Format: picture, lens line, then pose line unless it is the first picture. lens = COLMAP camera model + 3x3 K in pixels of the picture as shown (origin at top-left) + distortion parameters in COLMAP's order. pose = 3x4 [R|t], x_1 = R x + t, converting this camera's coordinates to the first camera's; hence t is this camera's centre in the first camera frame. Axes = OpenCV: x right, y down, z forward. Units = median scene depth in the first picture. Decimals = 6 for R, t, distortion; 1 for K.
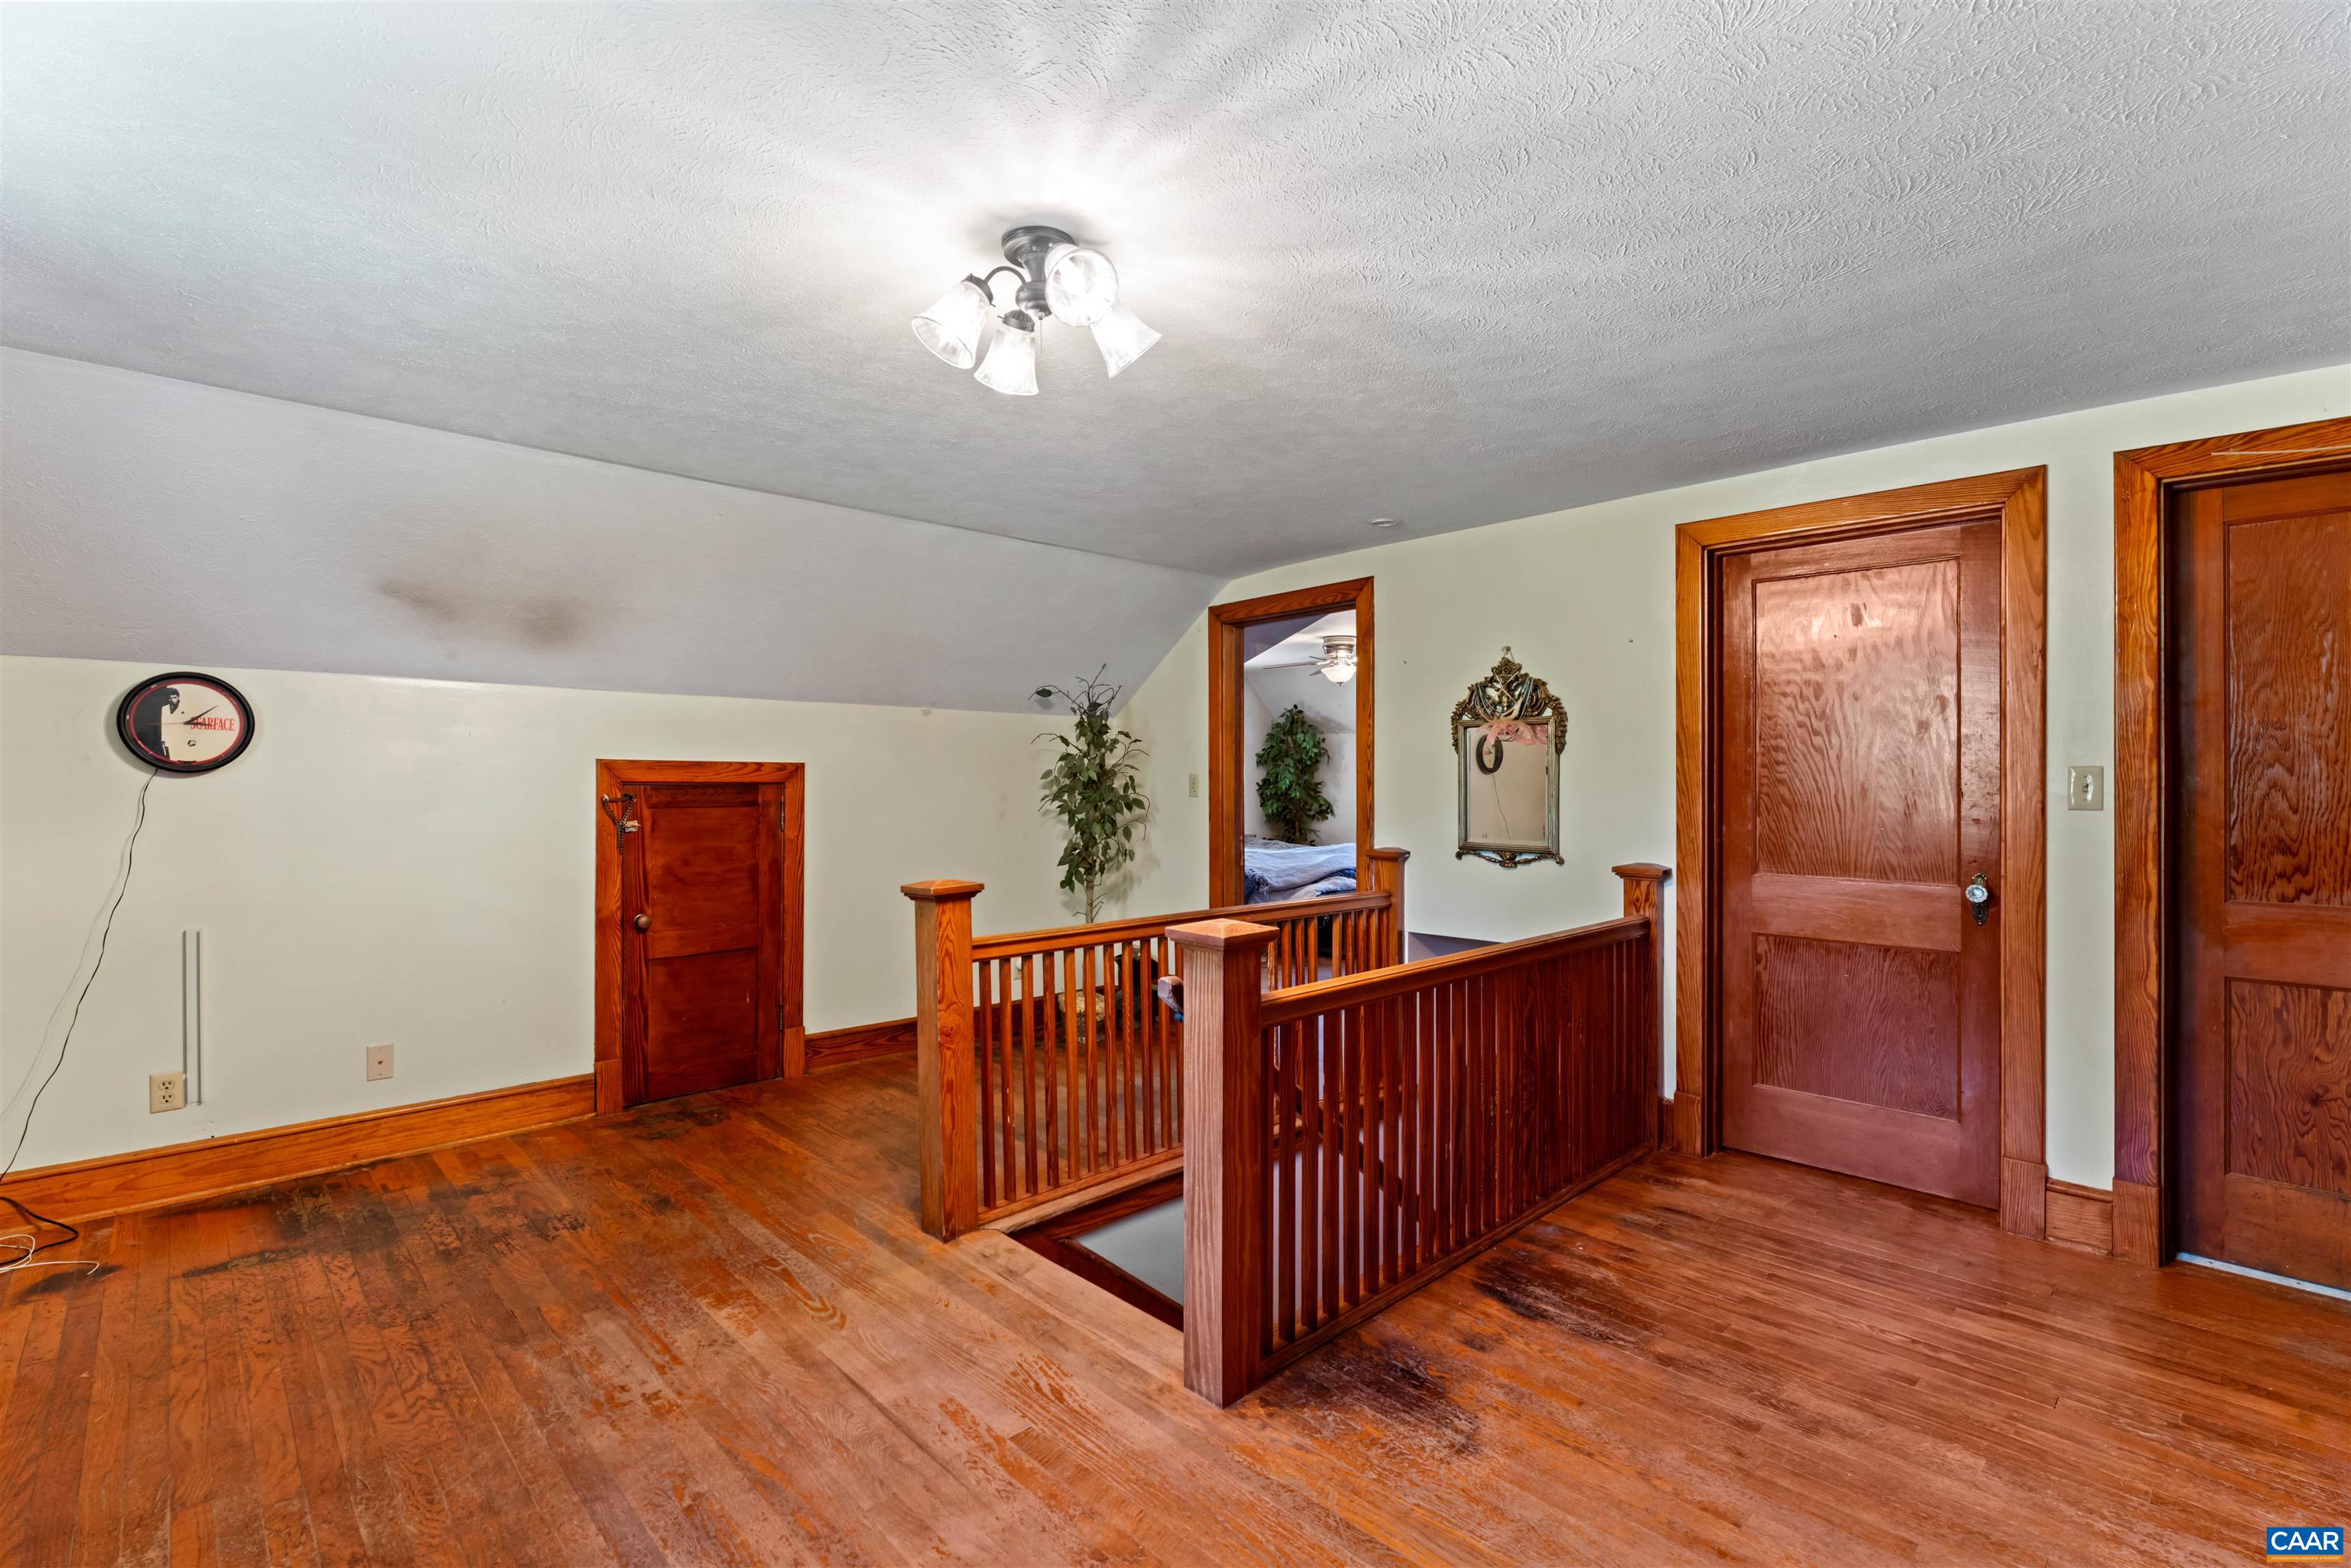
lens RADIAL K [[1071.4, 0, 1171.7], [0, 1071.4, 774.1], [0, 0, 1]] dist [0.002886, -0.000084]
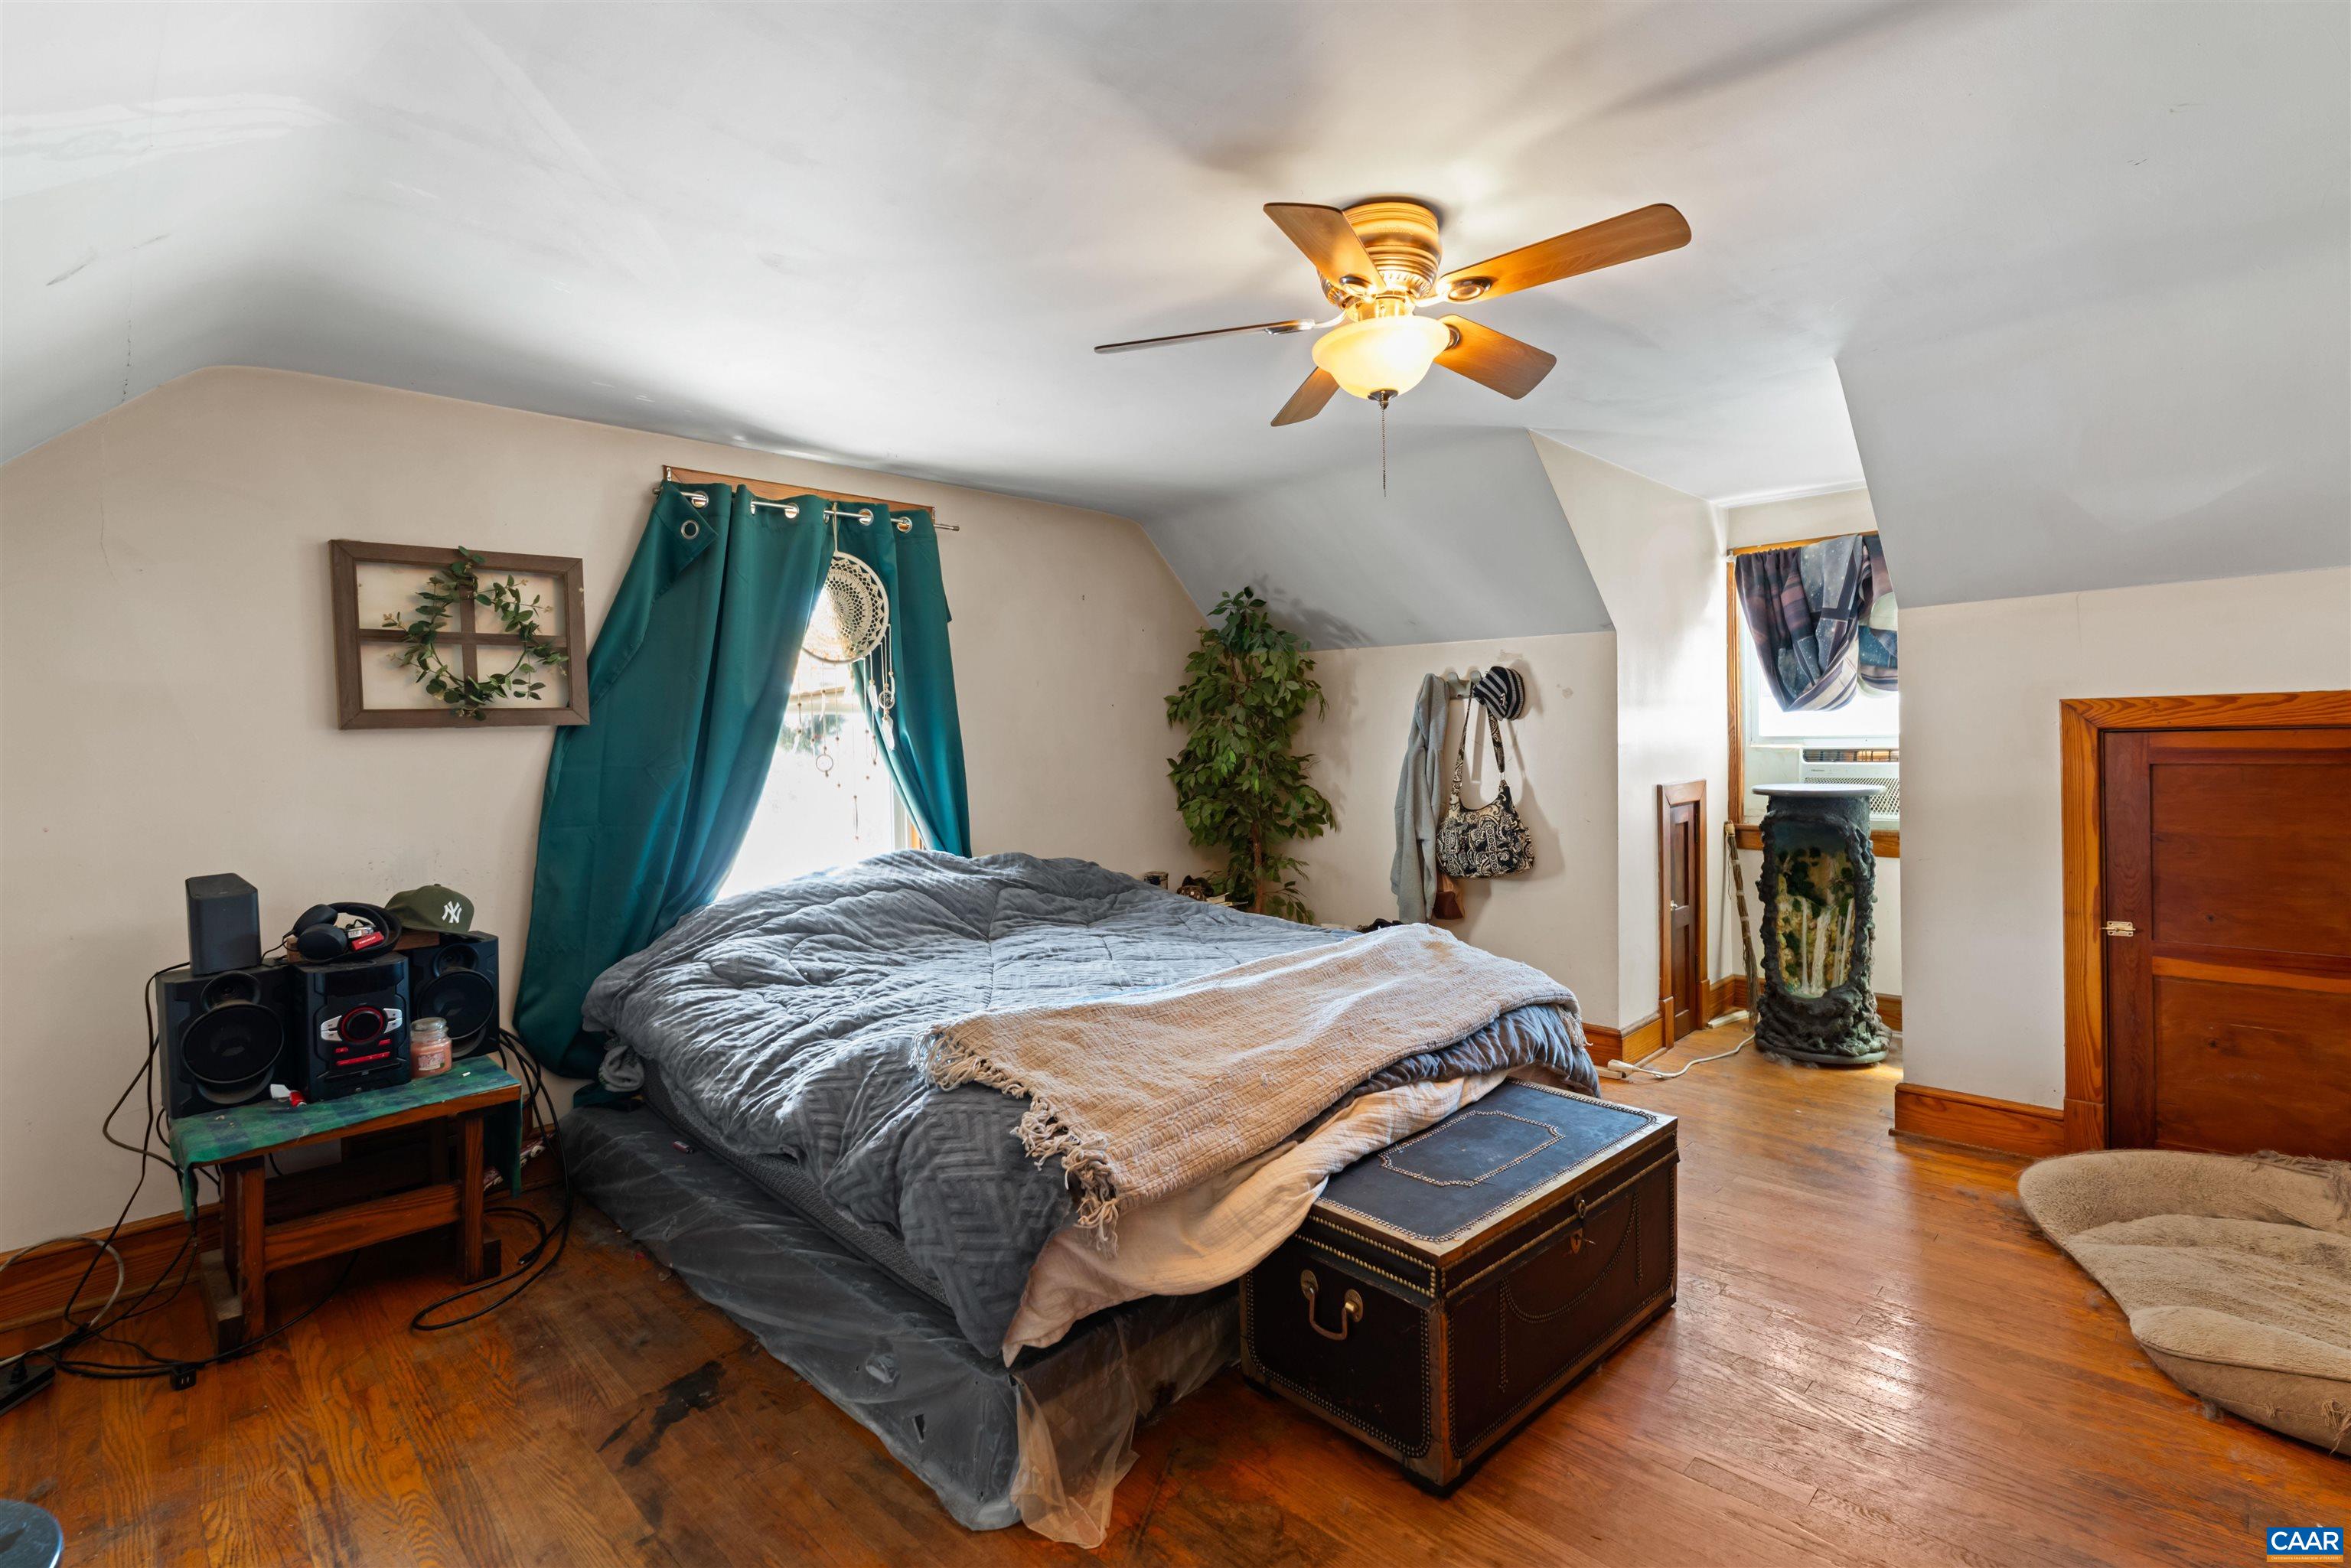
lens RADIAL K [[1071.4, 0, 1168.3], [0, 1071.4, 772.6], [0, 0, 1]] dist [0.002886, -0.000084]
pose [[0.999651, -0.018740, 0.018640, 0.071273], [0.018225, 0.999457, 0.027445, 0.001008], [-0.019144, -0.027096, 0.999449, 0.541552]]
